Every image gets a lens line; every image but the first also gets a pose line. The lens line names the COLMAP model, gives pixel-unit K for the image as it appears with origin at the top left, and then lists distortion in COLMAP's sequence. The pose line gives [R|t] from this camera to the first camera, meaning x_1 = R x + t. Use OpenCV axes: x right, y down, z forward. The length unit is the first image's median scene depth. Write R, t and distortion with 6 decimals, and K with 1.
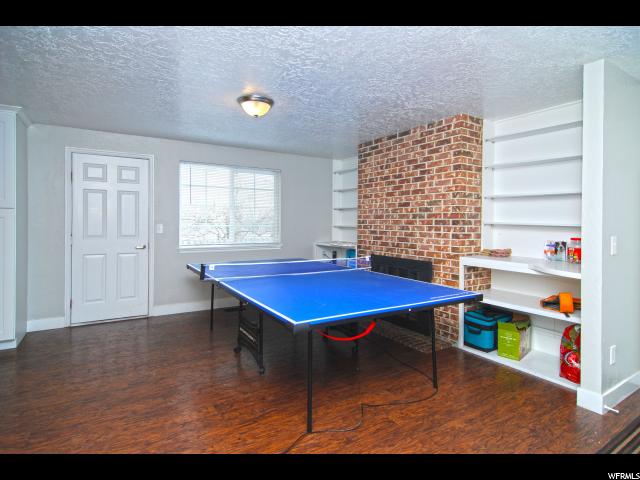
lens RADIAL K [[345.6, 0, 321.3], [0, 345.6, 231.5], [0, 0, 1]] dist [-0.000974, 0.000063]
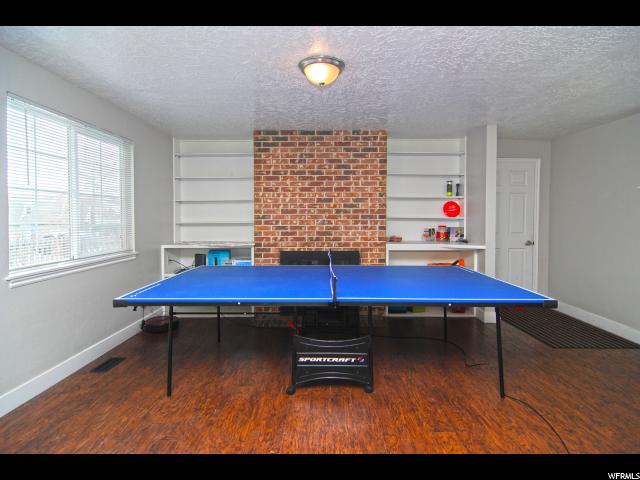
lens RADIAL K [[345.4, 0, 337.5], [0, 345.4, 226.9], [0, 0, 1]] dist [0.018900, 0.000048]
pose [[0.533379, -0.035505, 0.845131, -0.655956], [0.029359, 0.999294, 0.023452, -0.020685], [-0.845367, 0.012303, 0.534045, 0.415486]]
